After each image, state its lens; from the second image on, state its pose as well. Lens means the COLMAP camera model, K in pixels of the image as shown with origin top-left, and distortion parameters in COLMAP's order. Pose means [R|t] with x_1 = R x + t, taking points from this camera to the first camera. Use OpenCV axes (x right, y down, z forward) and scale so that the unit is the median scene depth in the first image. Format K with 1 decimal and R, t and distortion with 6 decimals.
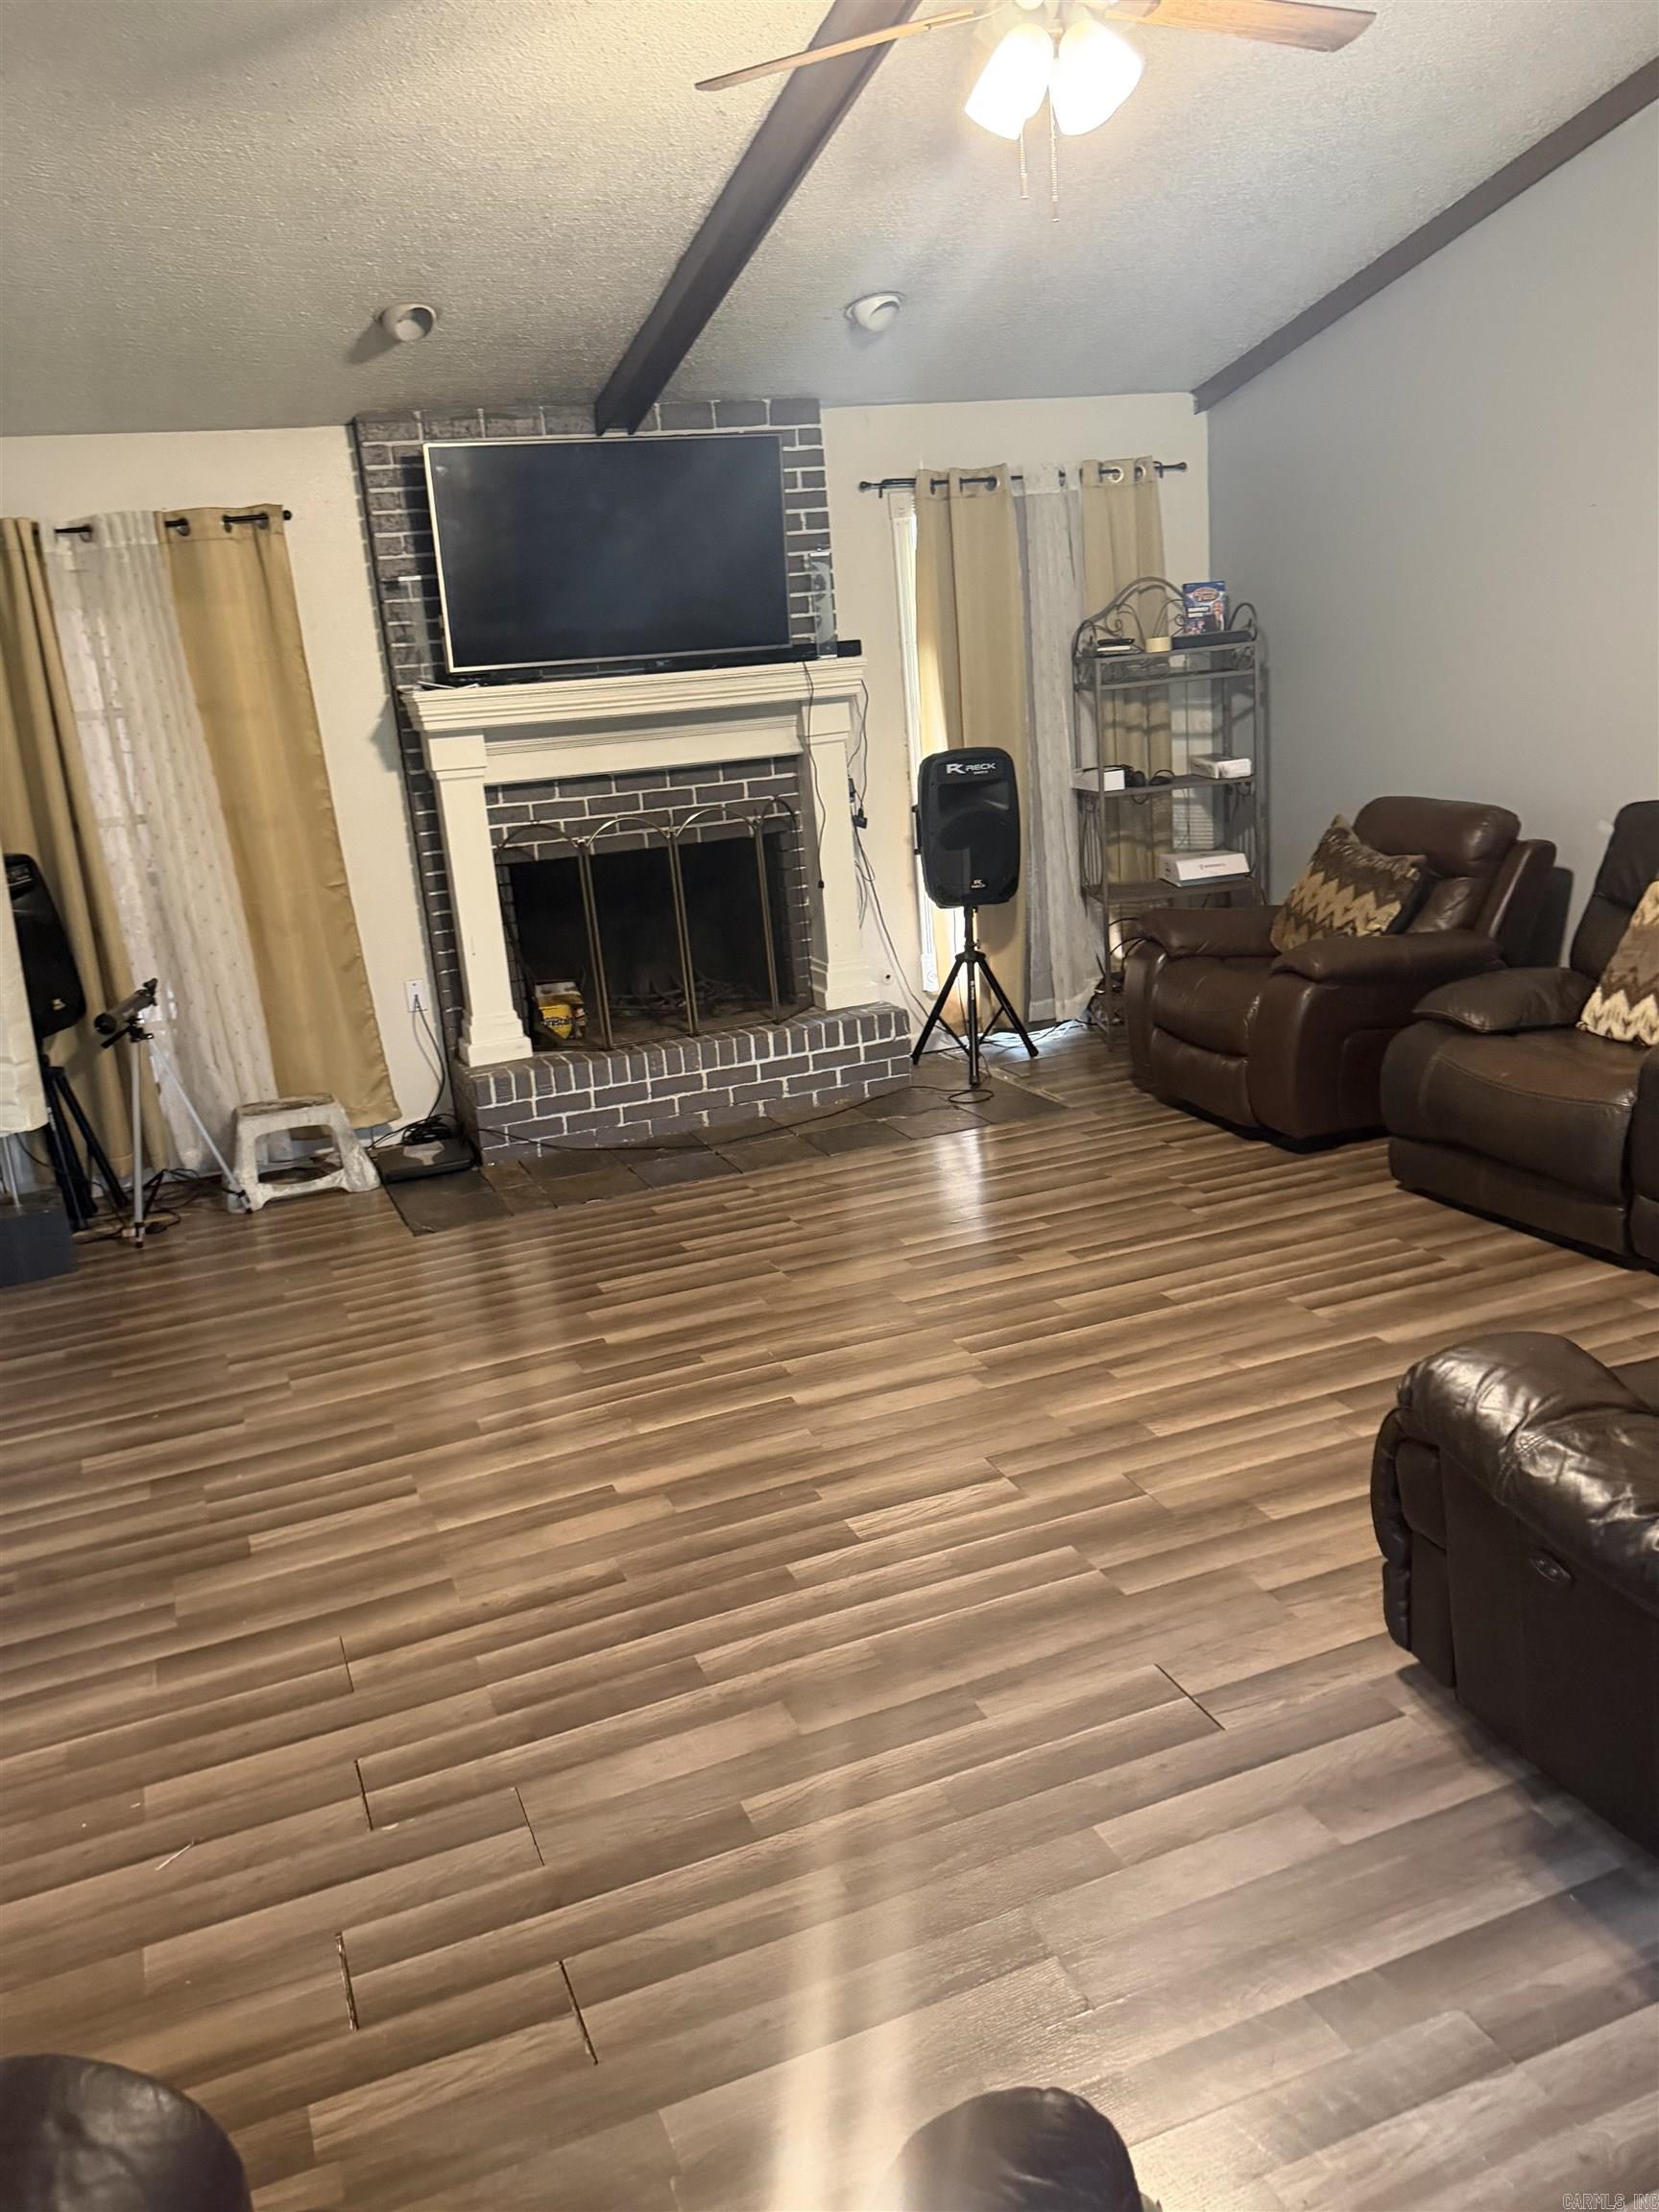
lens RADIAL K [[1721.0, 0, 829.5], [0, 1721.0, 1106.0], [0, 0, 1]] dist [0.185096, -0.398297]
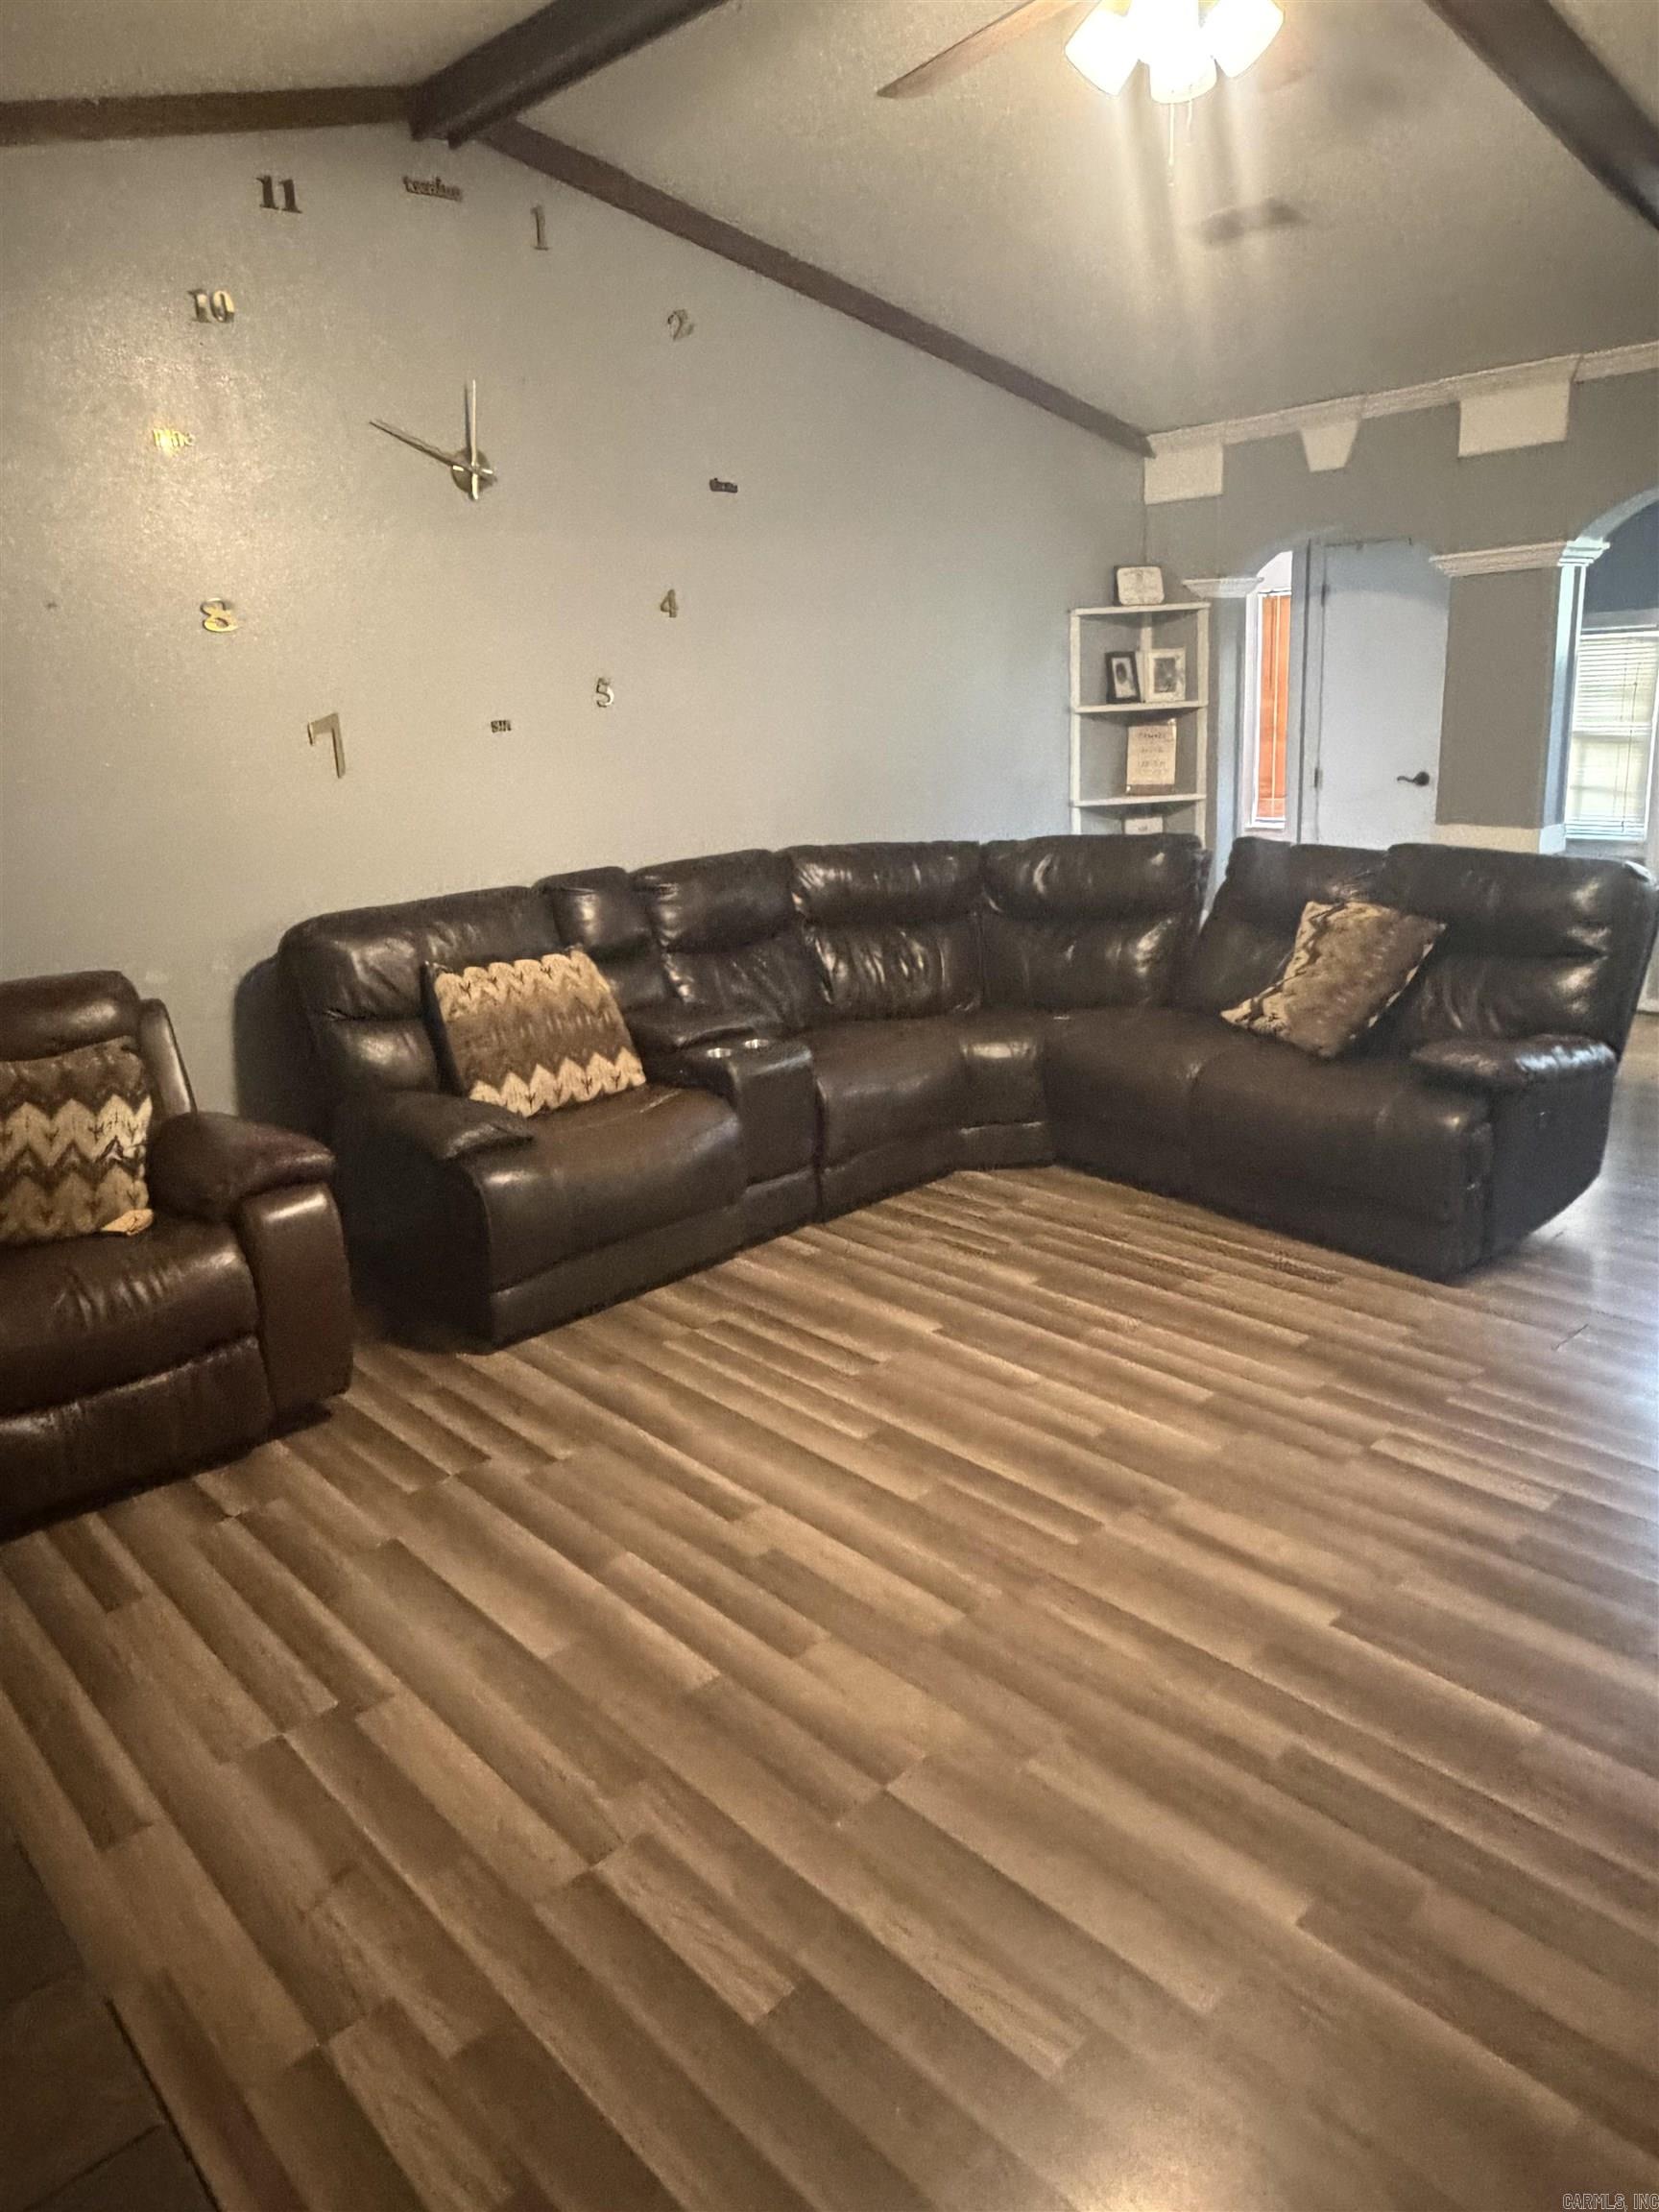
lens RADIAL K [[1473.5, 0, 829.5], [0, 1473.5, 1106.0], [0, 0, 1]] dist [-0.003086, -0.000798]
pose [[-0.340841, -0.167885, 0.925009, -0.327138], [0.320585, 0.904195, 0.282234, -0.183097], [-0.883772, 0.392741, -0.254366, 0.839394]]
